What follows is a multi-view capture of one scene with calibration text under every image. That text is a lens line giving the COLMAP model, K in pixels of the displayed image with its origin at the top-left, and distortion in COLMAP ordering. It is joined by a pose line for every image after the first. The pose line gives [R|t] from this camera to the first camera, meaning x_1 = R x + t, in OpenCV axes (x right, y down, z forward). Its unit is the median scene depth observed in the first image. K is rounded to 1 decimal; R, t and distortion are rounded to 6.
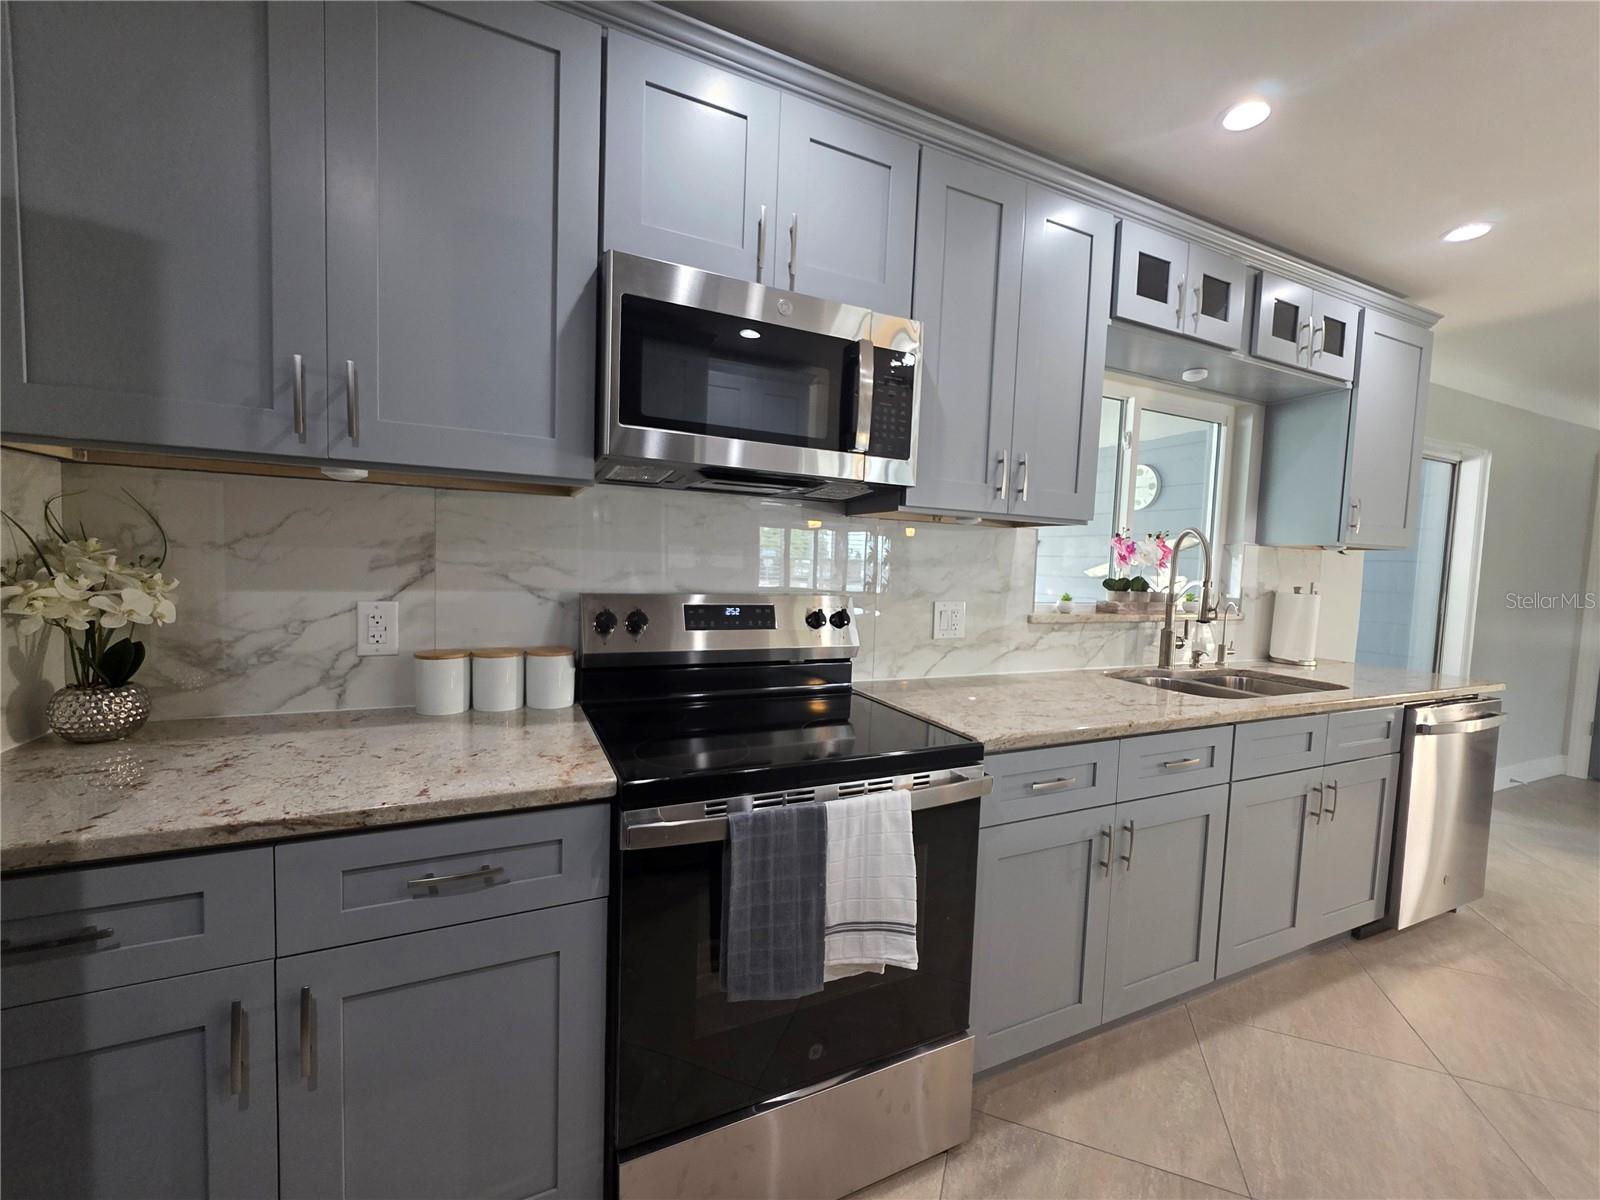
lens RADIAL K [[647.1, 0, 790.3], [0, 647.1, 601.2], [0, 0, 1]] dist [0.001298, 0.000627]
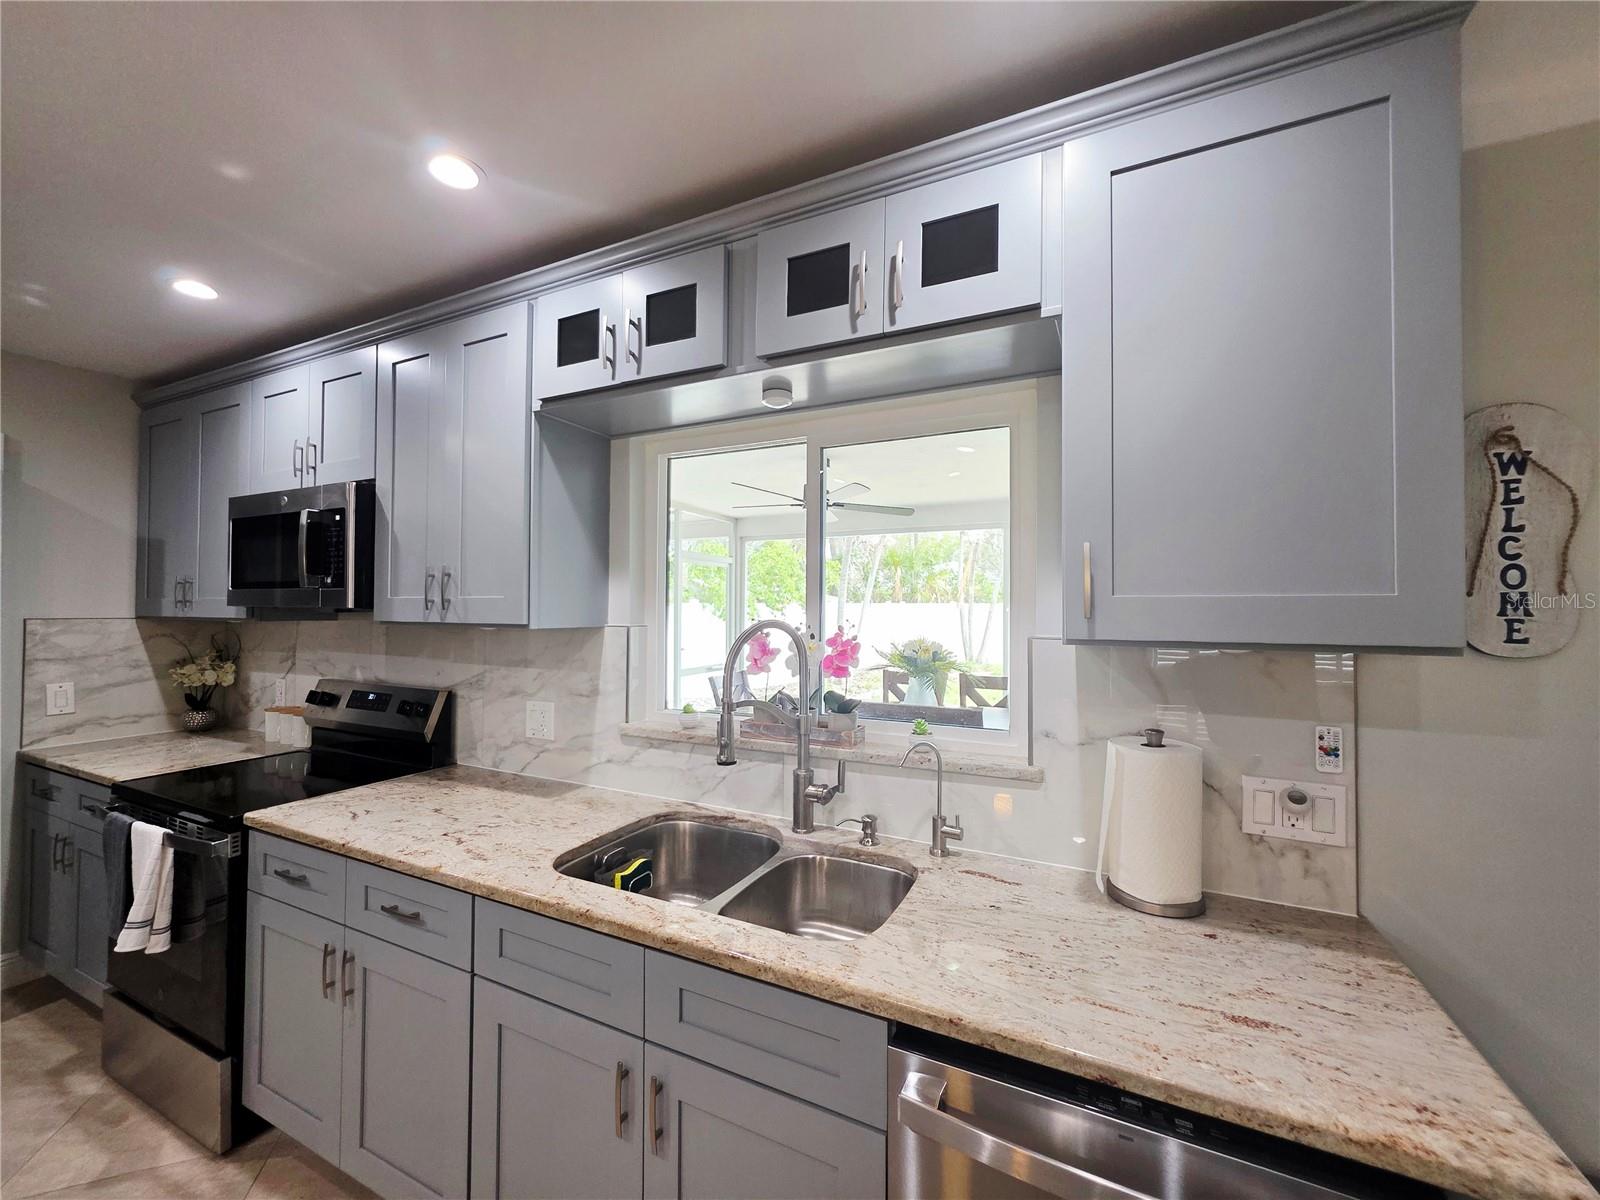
lens RADIAL K [[647.1, 0, 793.0], [0, 647.1, 597.3], [0, 0, 1]] dist [0.001298, 0.000627]
pose [[0.623627, -0.047310, -0.780289, 1.741644], [-0.033267, 0.995657, -0.086956, -0.117908], [0.781014, 0.080186, 0.619344, 0.904195]]
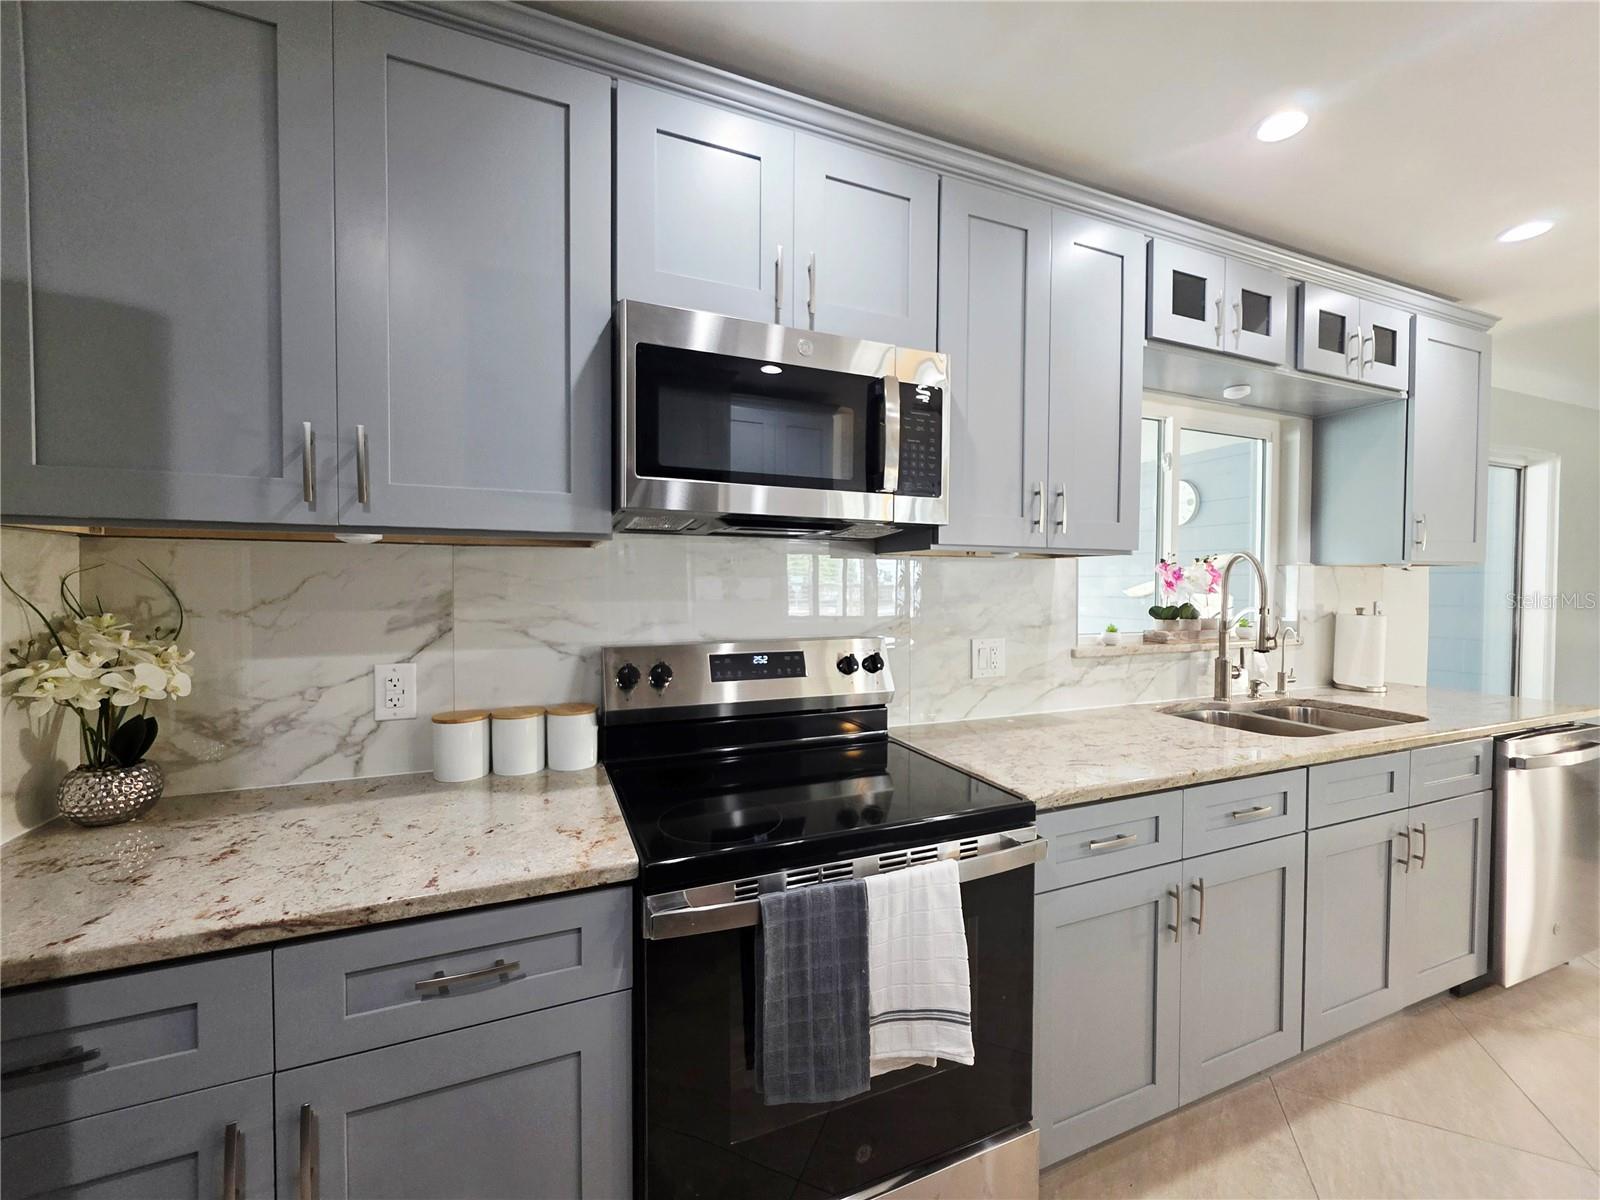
lens RADIAL K [[647.1, 0, 793.4], [0, 647.1, 597.8], [0, 0, 1]] dist [0.001298, 0.000627]
pose [[0.998701, -0.030863, -0.040535, 0.001482], [0.029148, 0.998682, -0.042250, -0.036941], [0.041786, 0.041014, 0.998284, 0.047182]]
